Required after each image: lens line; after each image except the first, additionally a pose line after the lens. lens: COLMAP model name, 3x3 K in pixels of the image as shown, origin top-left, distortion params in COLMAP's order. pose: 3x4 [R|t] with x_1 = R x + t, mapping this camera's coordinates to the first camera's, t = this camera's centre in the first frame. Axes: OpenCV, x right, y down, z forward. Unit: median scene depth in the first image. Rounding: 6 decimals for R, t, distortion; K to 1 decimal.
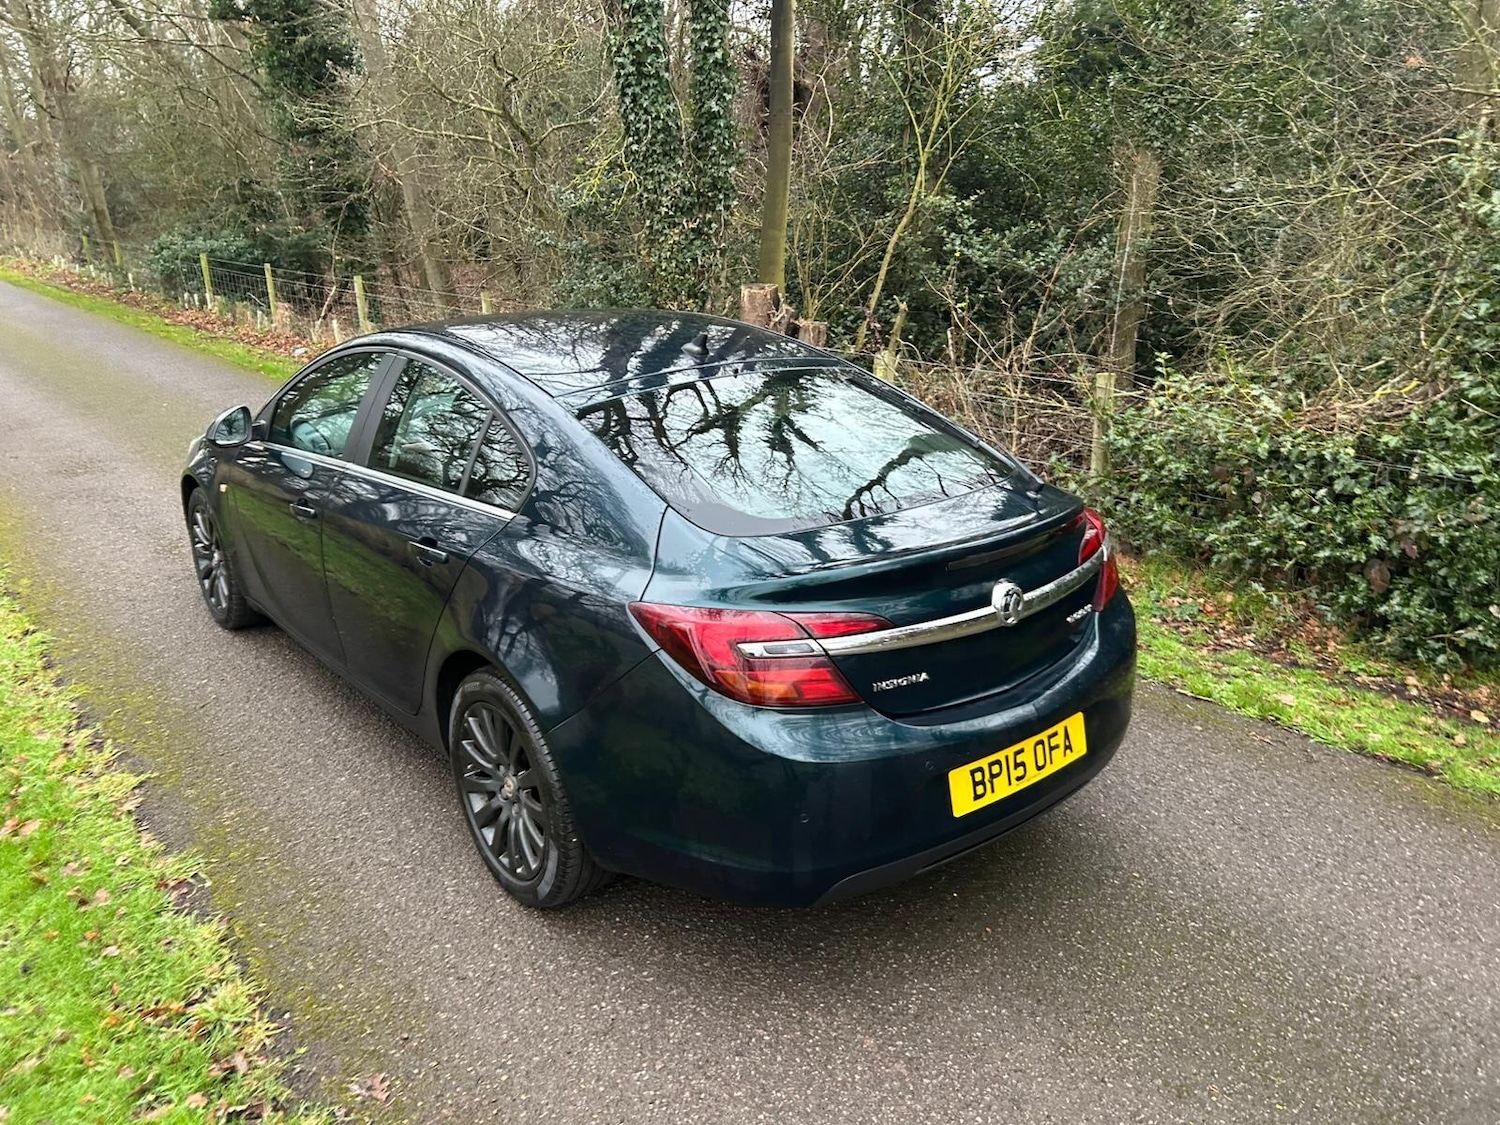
lens RADIAL K [[1129.0, 0, 740.0], [0, 1129.0, 563.8], [0, 0, 1]] dist [0.046170, -0.047842]
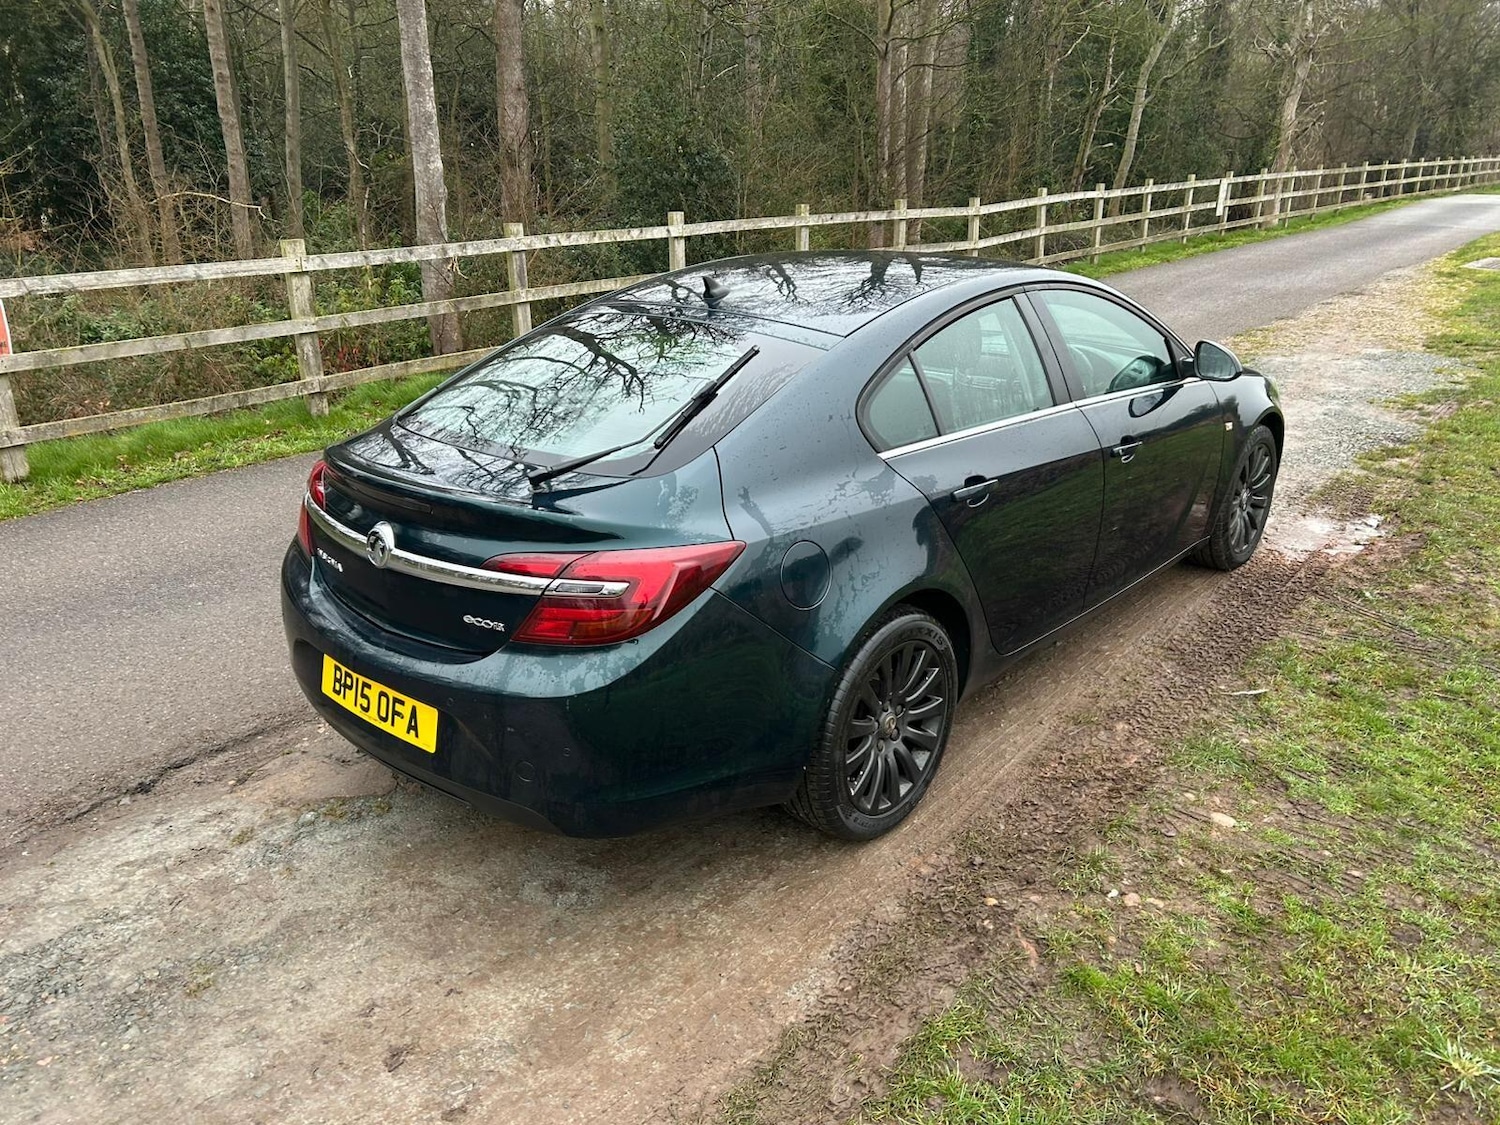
lens RADIAL K [[1129.0, 0, 740.0], [0, 1129.0, 563.8], [0, 0, 1]] dist [0.046170, -0.047842]
pose [[0.161358, 0.346048, -0.924237, 1.114872], [-0.289167, 0.911984, 0.290976, -0.307152], [0.943582, 0.220308, 0.247221, 0.947187]]
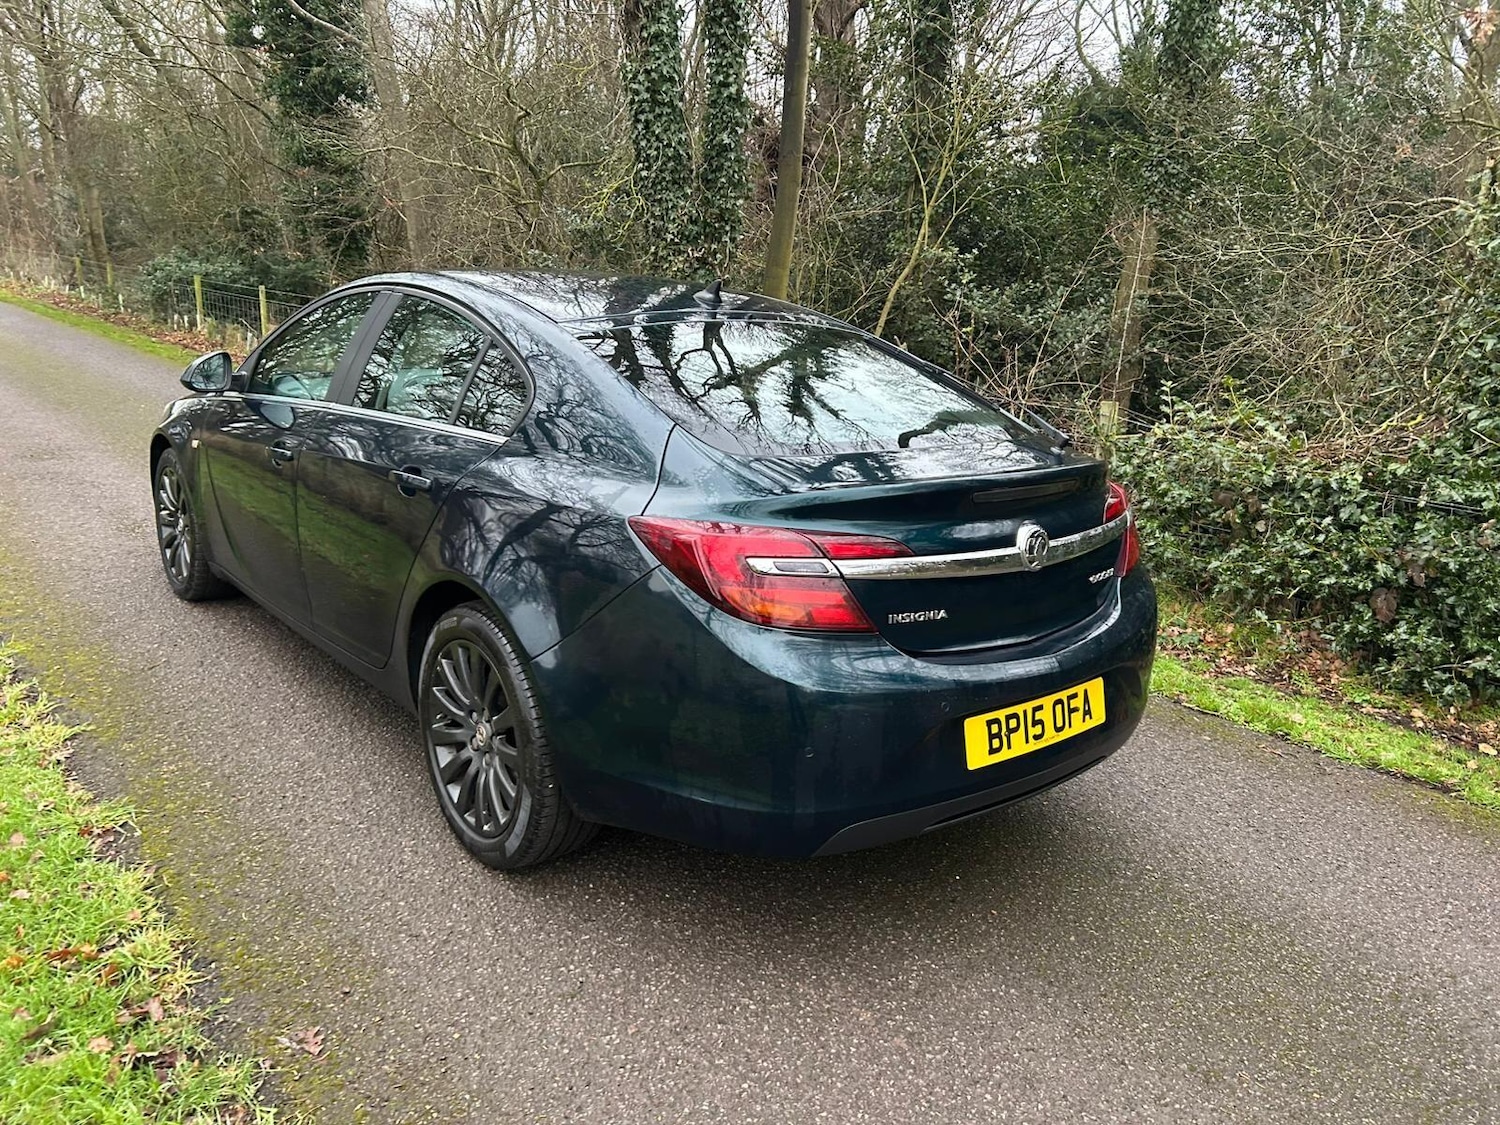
lens RADIAL K [[1128.1, 0, 762.9], [0, 1128.1, 554.8], [0, 0, 1]] dist [0.052574, -0.058741]
pose [[0.997895, 0.054246, 0.035541, -0.017144], [-0.051528, 0.995971, -0.073395, 0.109443], [-0.039379, 0.071409, 0.996669, 0.066813]]
